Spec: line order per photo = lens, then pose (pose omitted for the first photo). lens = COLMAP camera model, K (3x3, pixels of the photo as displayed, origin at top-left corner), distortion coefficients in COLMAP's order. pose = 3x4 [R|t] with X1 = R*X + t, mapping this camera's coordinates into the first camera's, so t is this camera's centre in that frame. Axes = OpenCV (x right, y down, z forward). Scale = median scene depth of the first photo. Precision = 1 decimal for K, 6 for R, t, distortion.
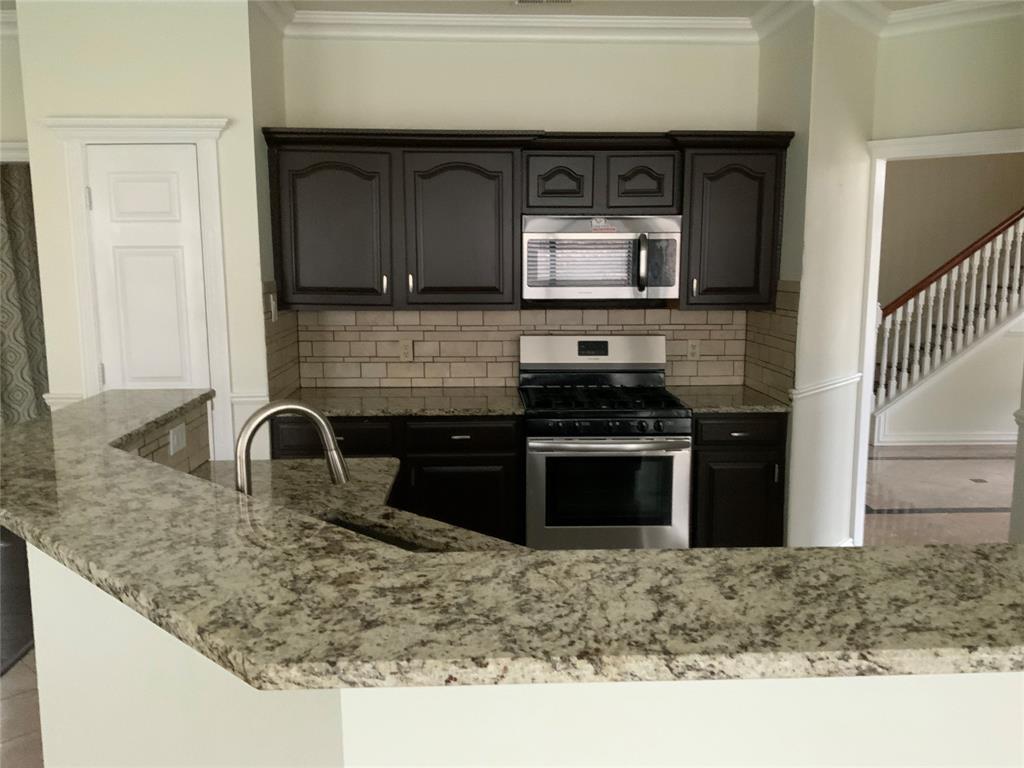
lens RADIAL K [[854.6, 0, 514.3], [0, 854.6, 380.6], [0, 0, 1]] dist [0.083950, -0.173775]
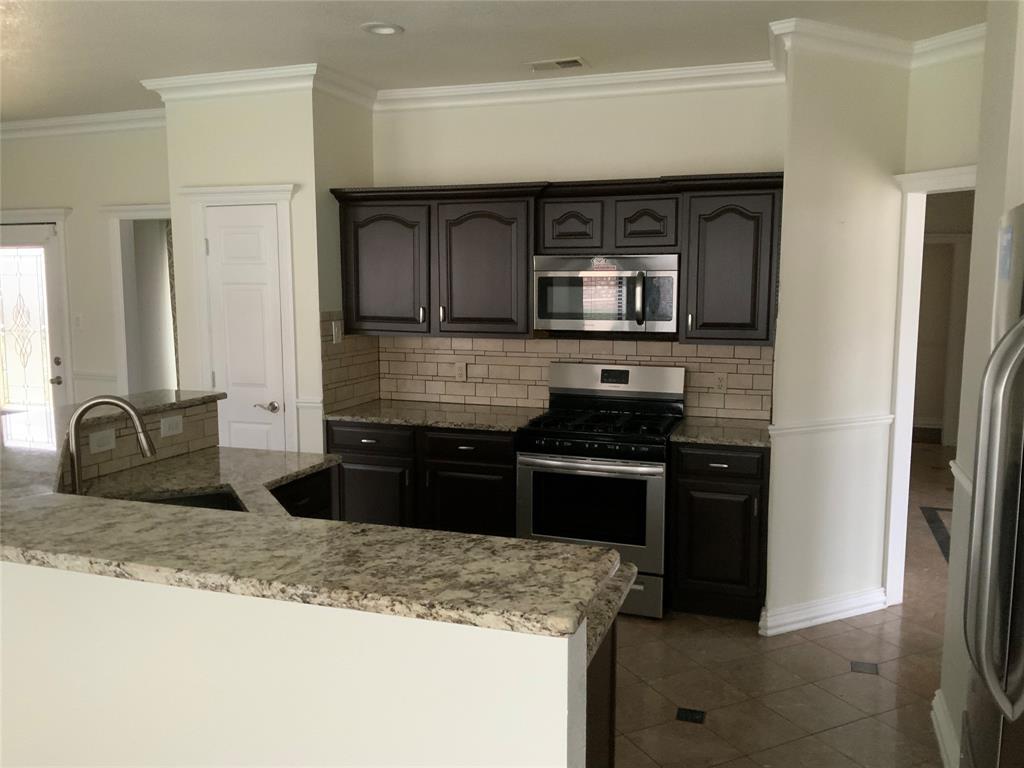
lens RADIAL K [[854.6, 0, 515.9], [0, 854.6, 379.5], [0, 0, 1]] dist [0.083950, -0.173775]
pose [[0.929135, 0.044162, -0.367093, 0.406515], [-0.055468, 0.998254, -0.020299, -0.005962], [0.365555, 0.039223, 0.929963, -0.050799]]
